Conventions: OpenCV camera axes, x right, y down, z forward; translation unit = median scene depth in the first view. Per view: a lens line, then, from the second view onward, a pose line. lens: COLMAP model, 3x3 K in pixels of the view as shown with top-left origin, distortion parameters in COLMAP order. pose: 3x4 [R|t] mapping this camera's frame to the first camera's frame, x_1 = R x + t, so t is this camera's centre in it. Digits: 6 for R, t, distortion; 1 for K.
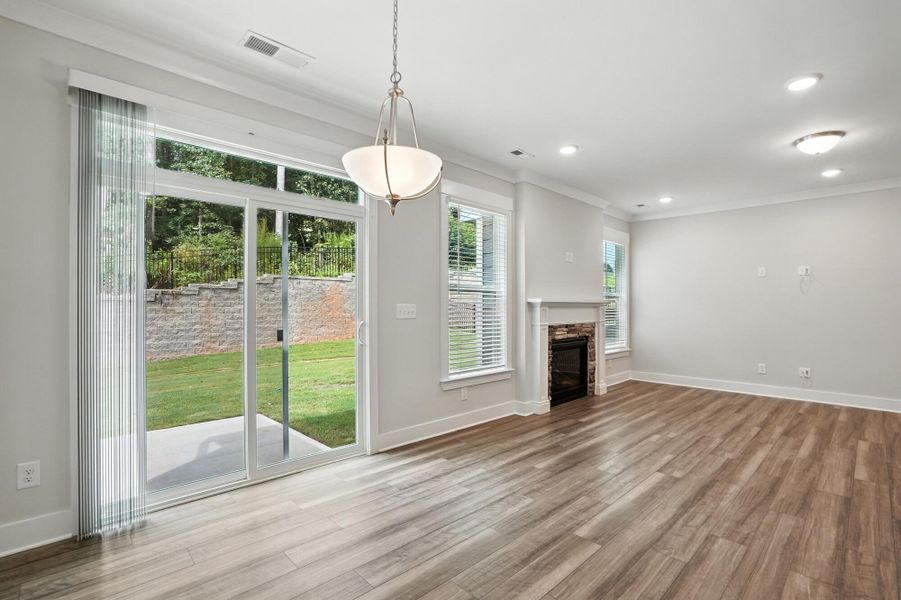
lens RADIAL K [[421.2, 0, 452.3], [0, 421.2, 304.7], [0, 0, 1]] dist [-0.037822, 0.014226]
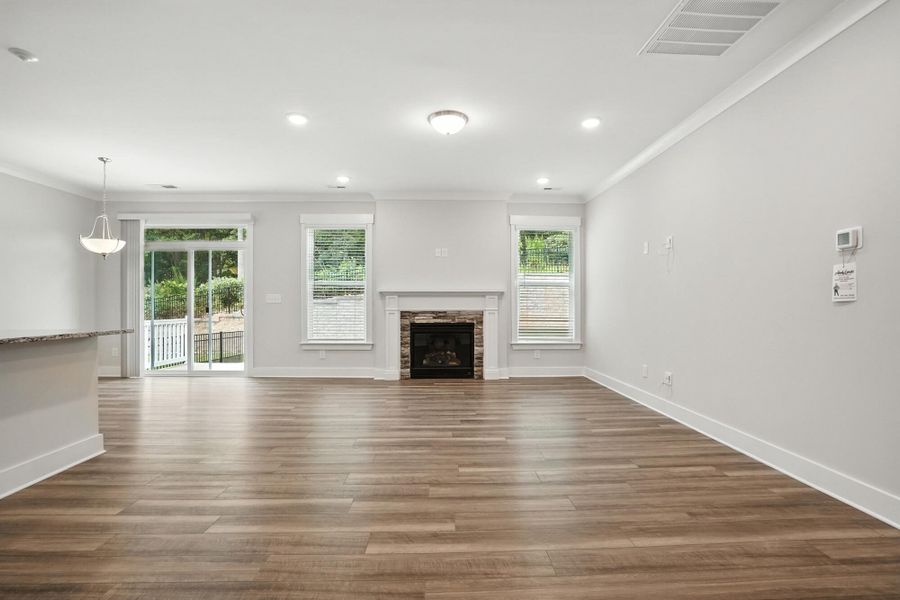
lens RADIAL K [[420.8, 0, 449.4], [0, 420.8, 300.4], [0, 0, 1]] dist [-0.037822, 0.014226]
pose [[0.740373, -0.007174, -0.672158, 1.503633], [0.001326, 0.999957, -0.009212, 0.039185], [0.672195, 0.005929, 0.740350, 0.225102]]
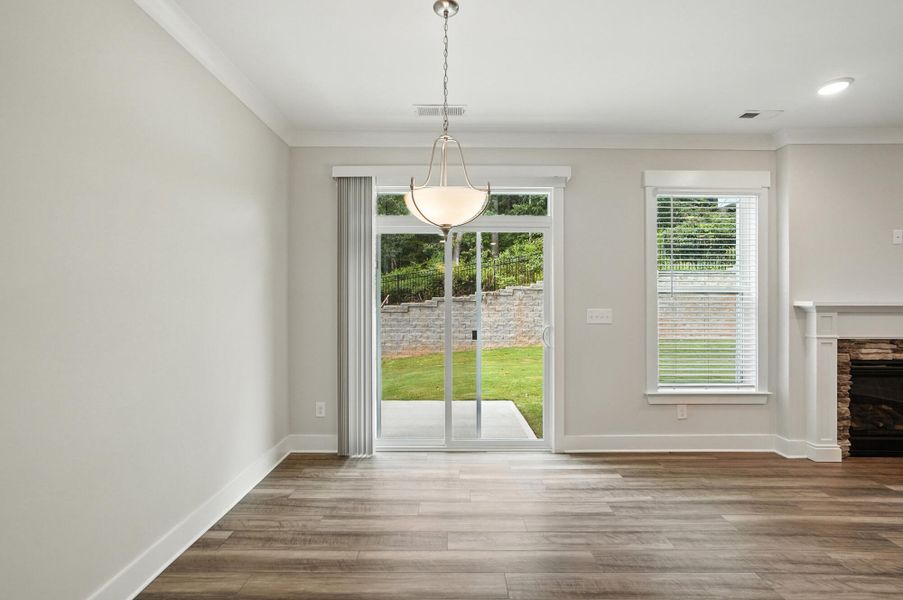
lens RADIAL K [[422.2, 0, 458.0], [0, 422.2, 304.7], [0, 0, 1]] dist [-0.037822, 0.014226]
pose [[0.724769, 0.002837, -0.688986, 0.311605], [0.001895, 0.999980, 0.006111, -0.017572], [0.688990, -0.005734, 0.724749, 0.067784]]
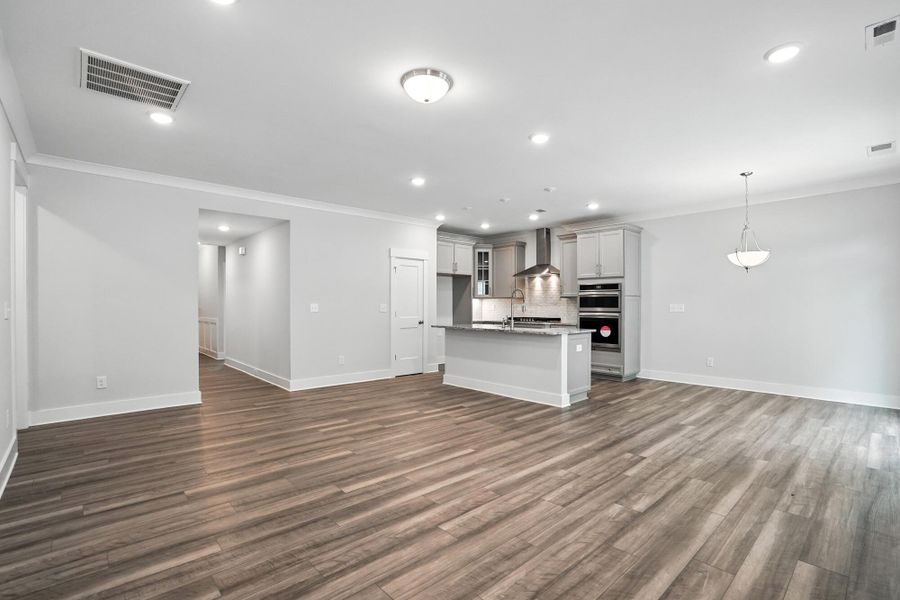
lens RADIAL K [[420.8, 0, 450.7], [0, 420.8, 305.9], [0, 0, 1]] dist [-0.037822, 0.014226]
pose [[-0.999669, -0.001887, 0.025643, 0.784152], [-0.002043, 0.999980, -0.006054, 0.013400], [-0.025631, -0.006104, -0.999653, 1.687497]]
